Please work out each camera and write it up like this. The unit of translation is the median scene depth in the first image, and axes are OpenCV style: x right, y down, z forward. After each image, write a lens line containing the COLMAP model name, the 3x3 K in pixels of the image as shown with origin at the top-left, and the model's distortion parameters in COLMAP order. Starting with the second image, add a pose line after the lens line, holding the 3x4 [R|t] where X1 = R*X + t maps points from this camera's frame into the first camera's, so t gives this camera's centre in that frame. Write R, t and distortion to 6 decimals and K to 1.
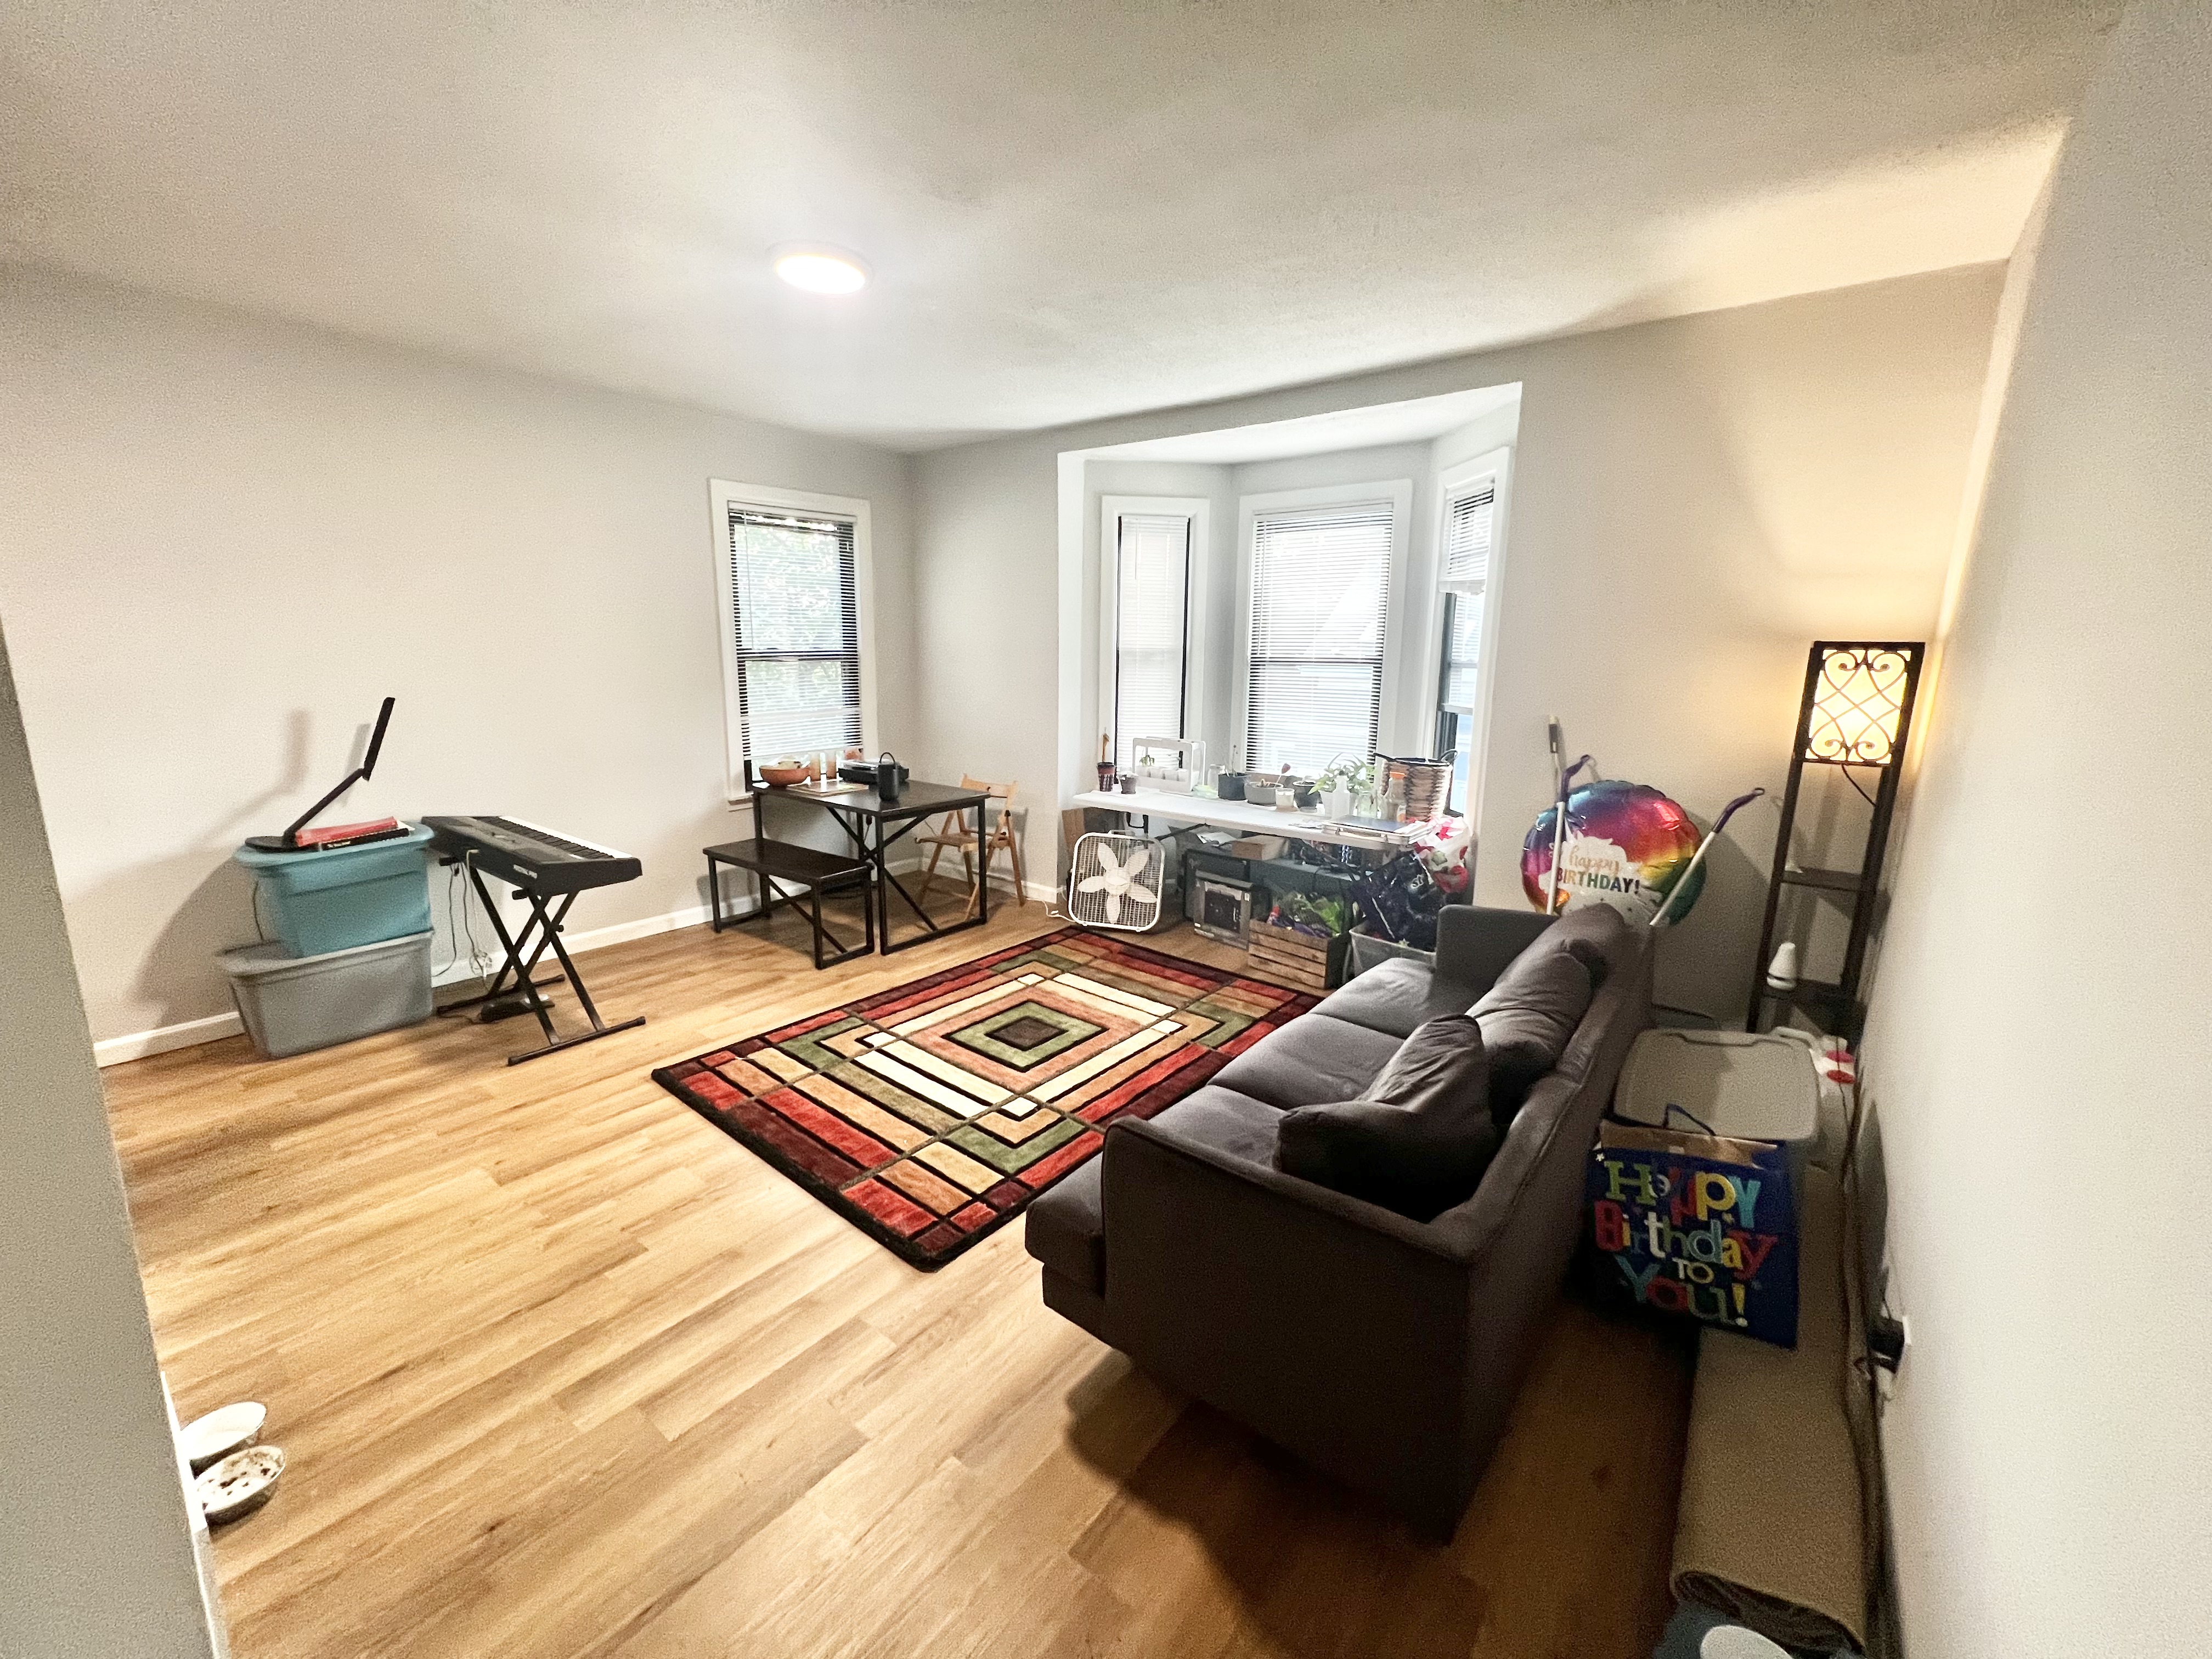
lens RADIAL K [[884.0, 0, 1104.2], [0, 884.0, 822.6], [0, 0, 1]] dist [-0.003283, -0.000262]
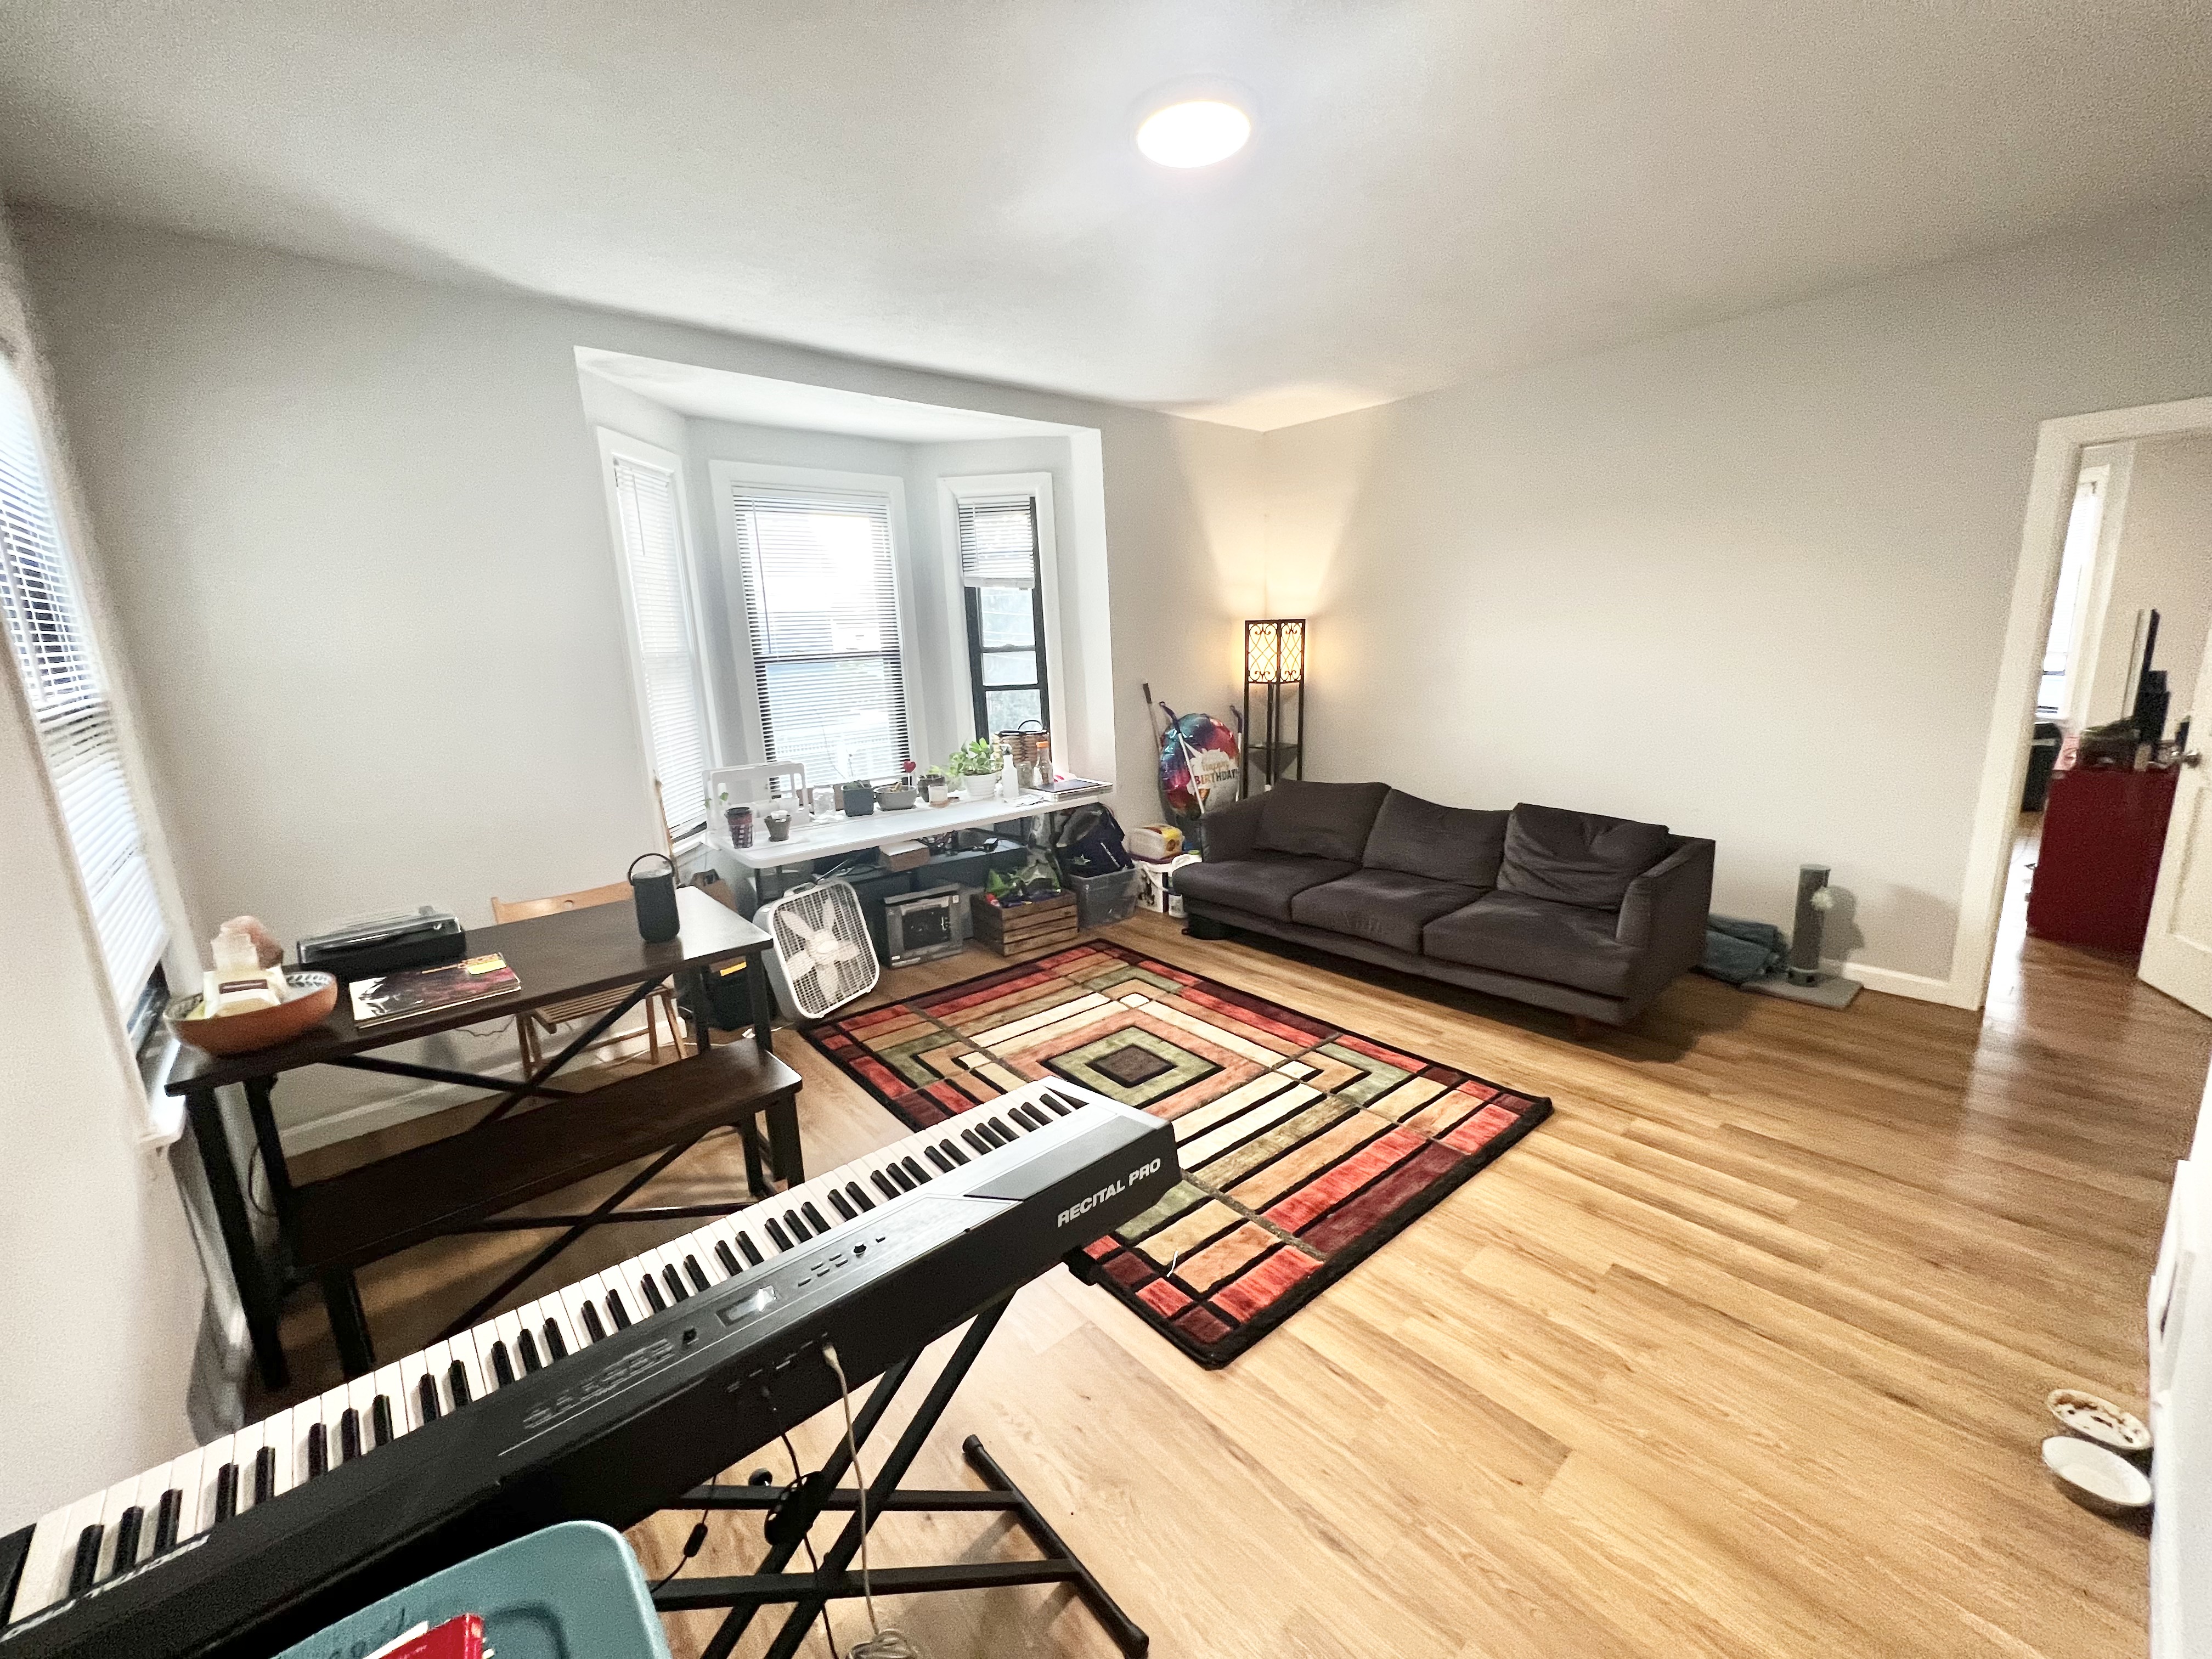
lens RADIAL K [[884.0, 0, 1104.2], [0, 884.0, 822.6], [0, 0, 1]] dist [-0.003283, -0.000262]
pose [[0.186994, -0.225809, 0.956056, -0.877534], [0.231308, 0.955980, 0.180550, -0.163340], [-0.954741, 0.187382, 0.230994, 0.753402]]
